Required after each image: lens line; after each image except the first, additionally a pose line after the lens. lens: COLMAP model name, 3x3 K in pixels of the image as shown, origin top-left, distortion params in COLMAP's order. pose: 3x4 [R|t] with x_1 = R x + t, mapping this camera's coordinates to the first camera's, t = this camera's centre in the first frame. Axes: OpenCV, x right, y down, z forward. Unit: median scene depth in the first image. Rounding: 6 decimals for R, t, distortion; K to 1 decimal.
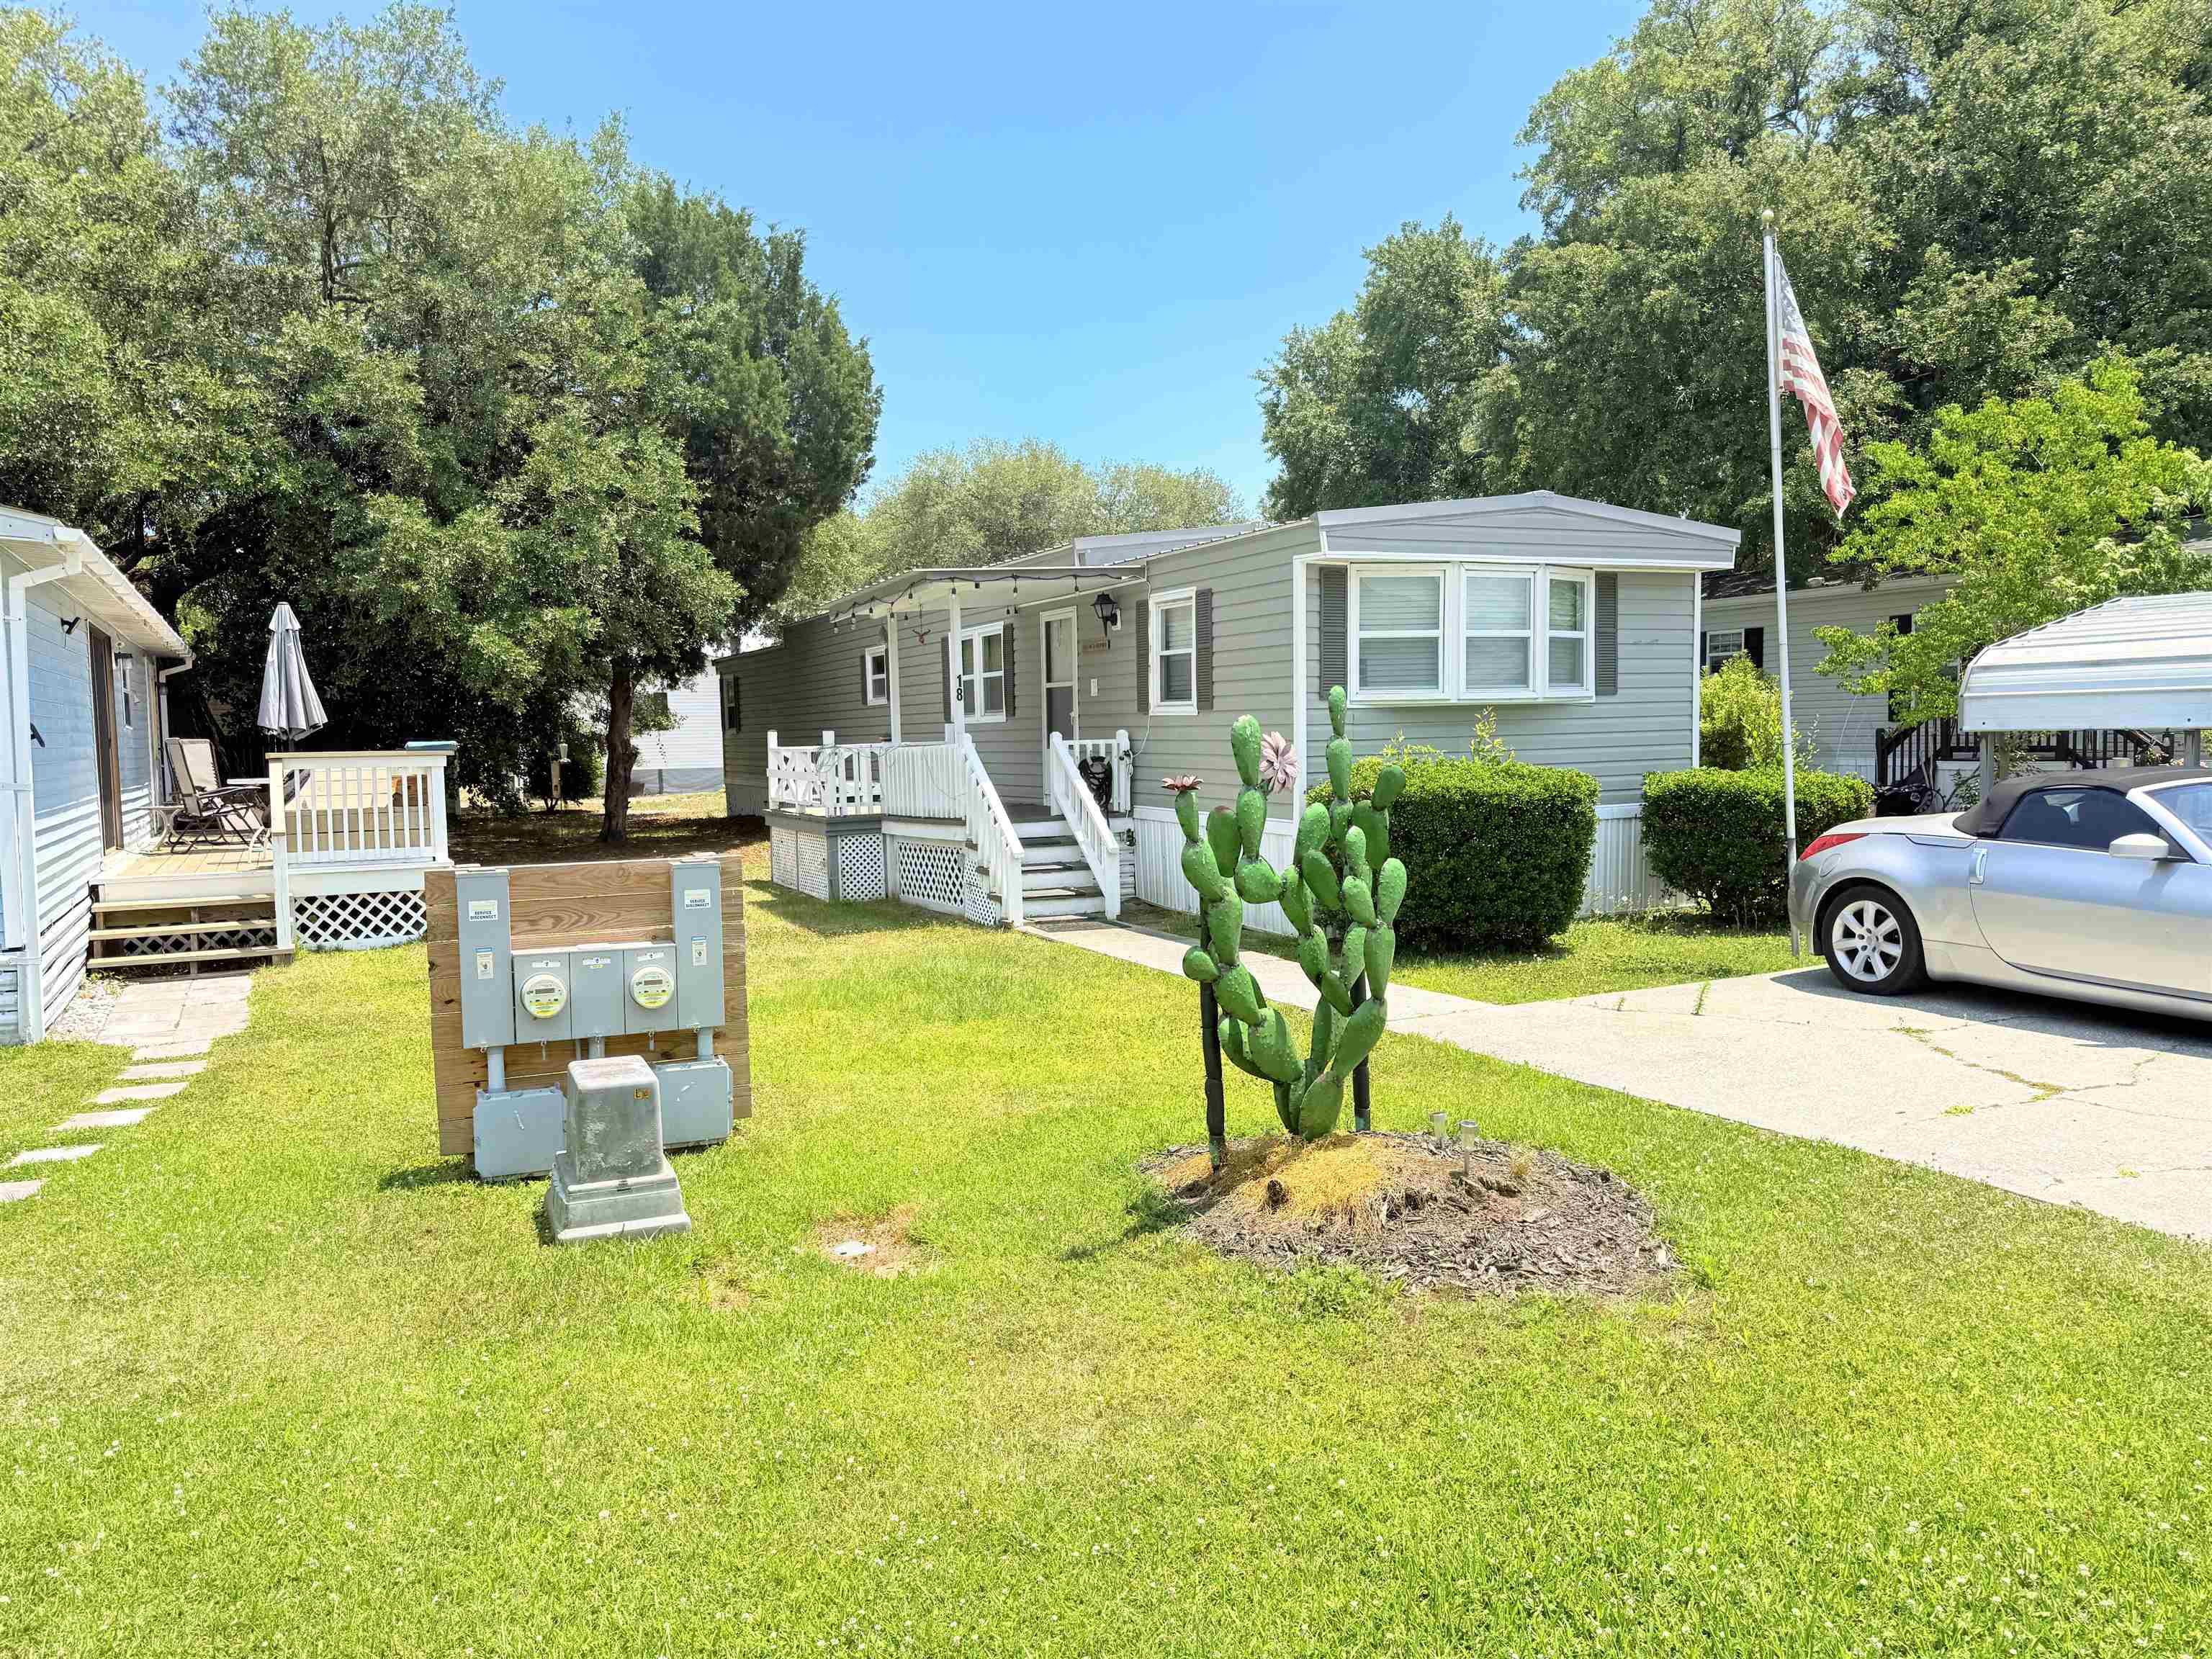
lens RADIAL K [[1521.5, 0, 1106.0], [0, 1521.5, 829.5], [0, 0, 1]] dist [0.041680, -0.022911]
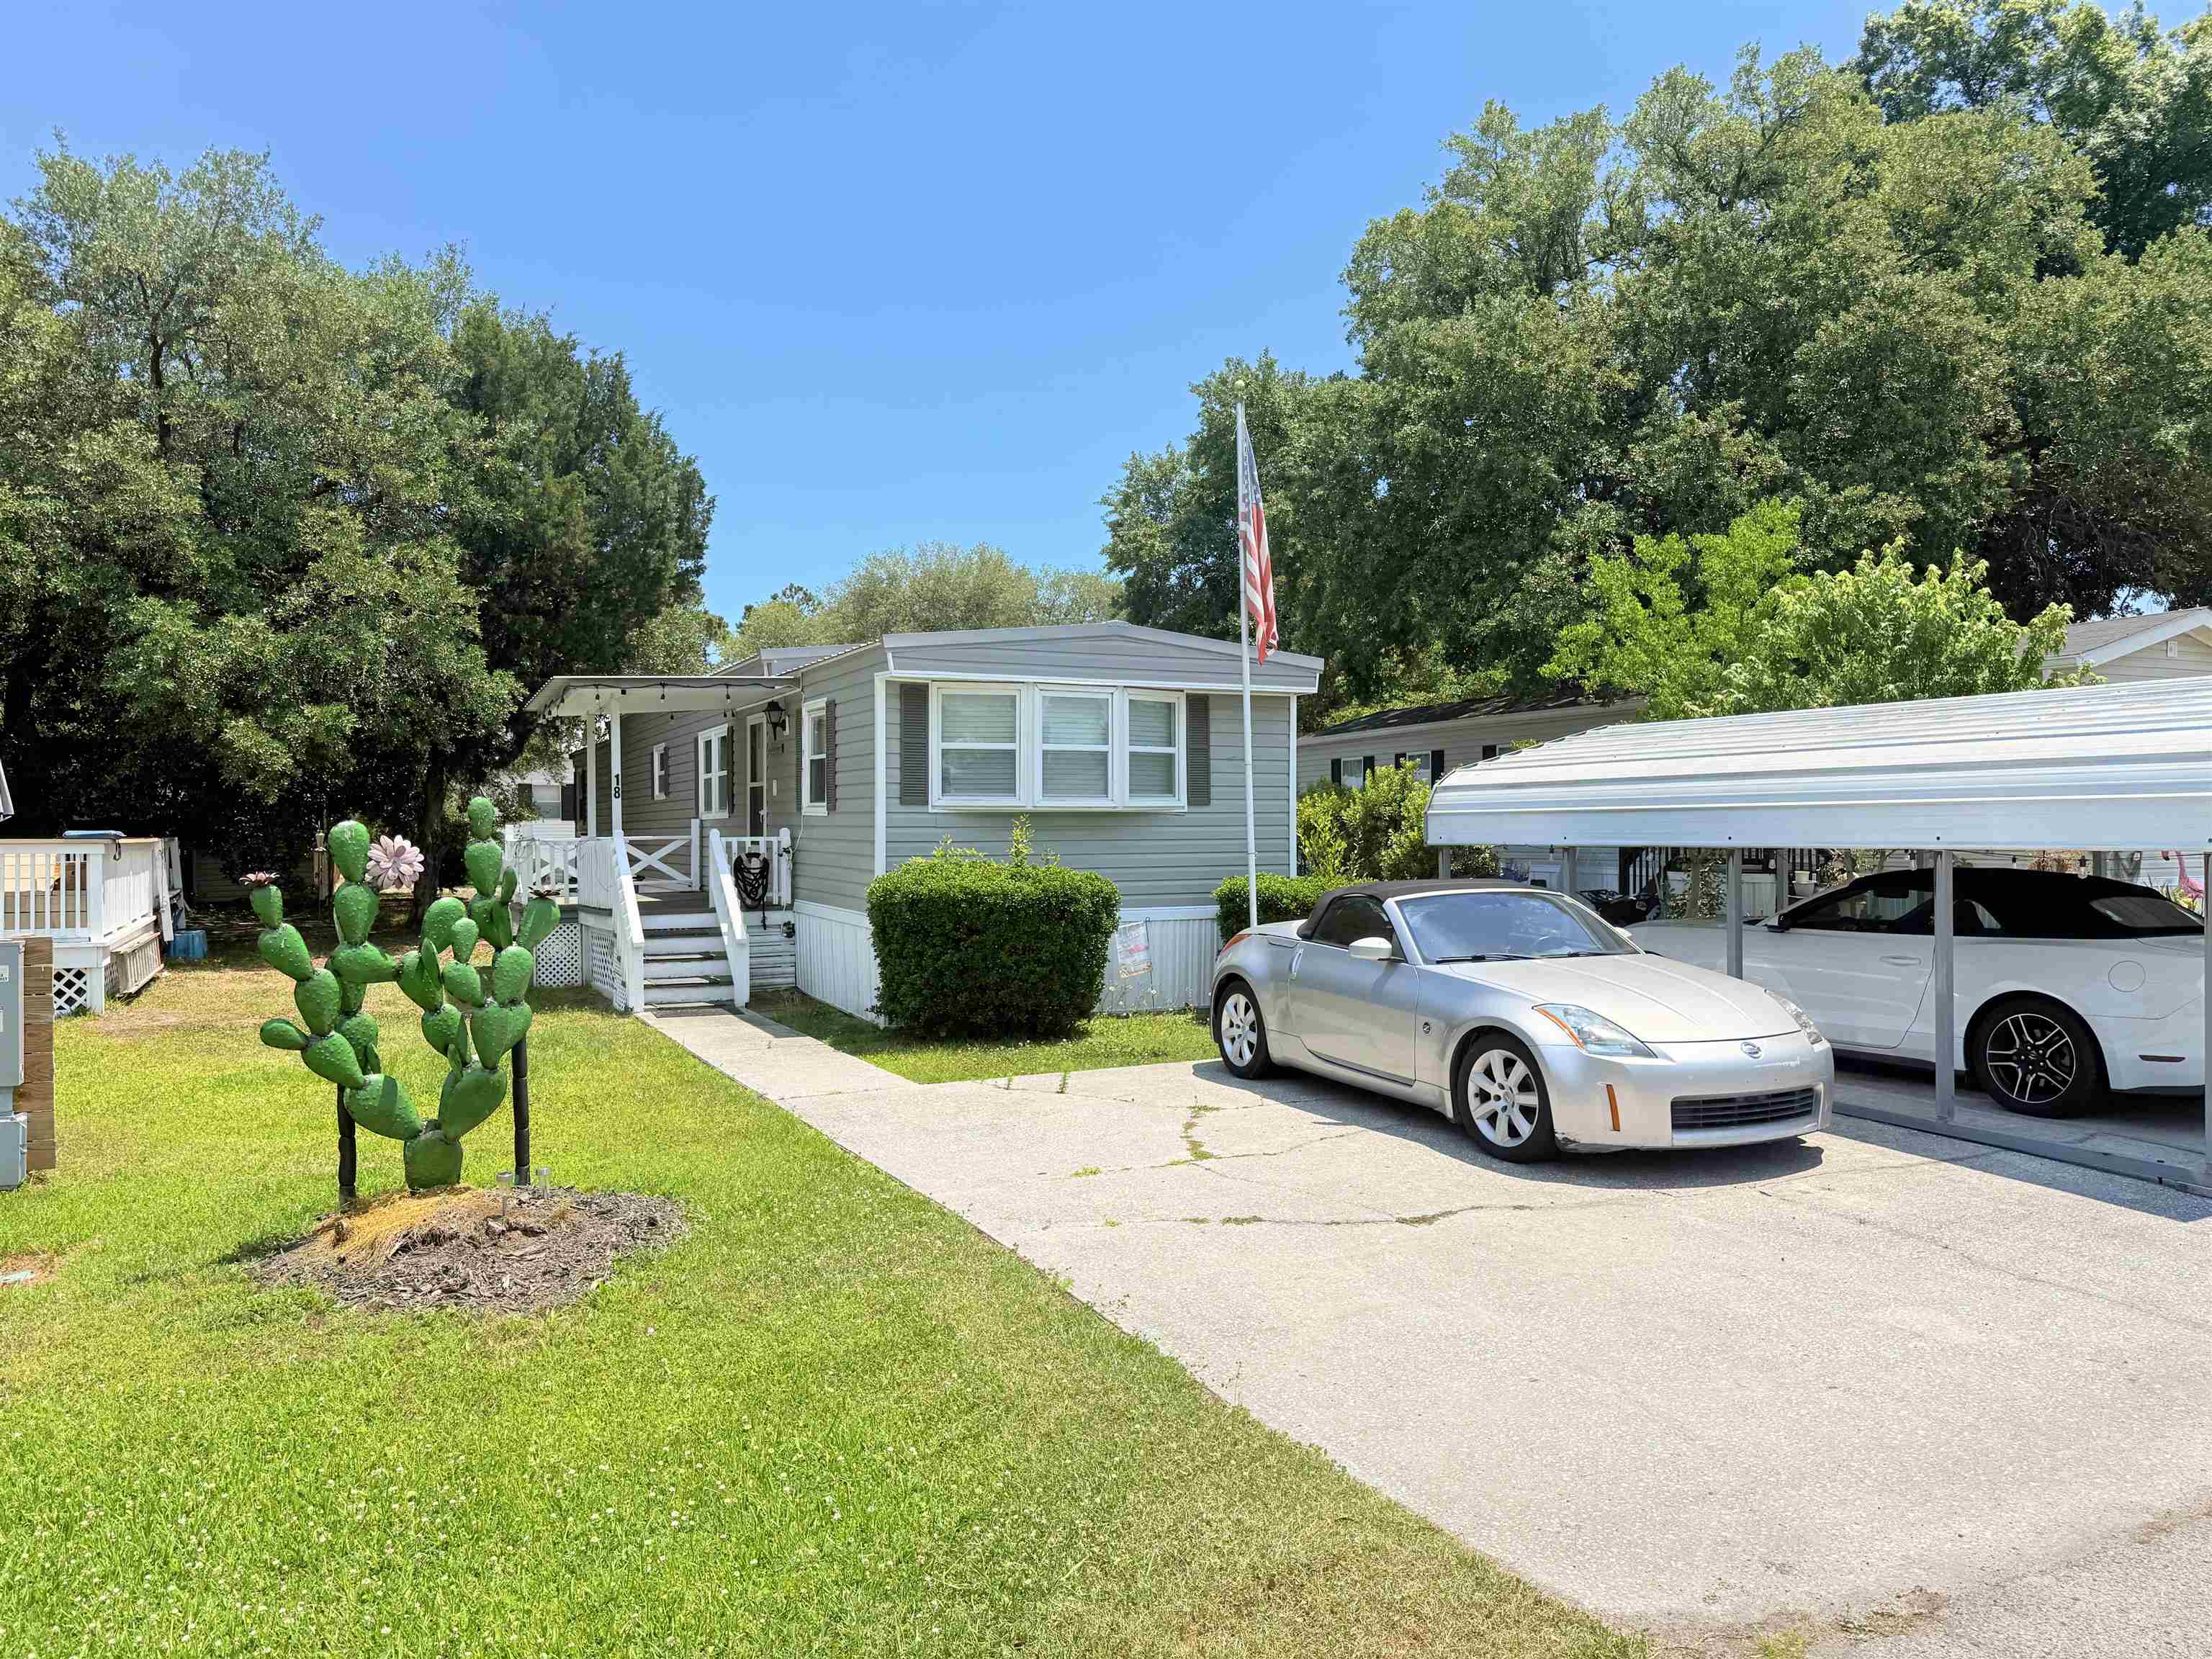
lens RADIAL K [[1518.6, 0, 1106.0], [0, 1518.6, 829.5], [0, 0, 1]] dist [0.089264, -0.095754]
pose [[0.999817, 0.016186, -0.010205, 0.230114], [-0.016792, 0.997909, -0.062419, -0.001684], [0.009174, 0.062579, 0.997998, -0.064349]]
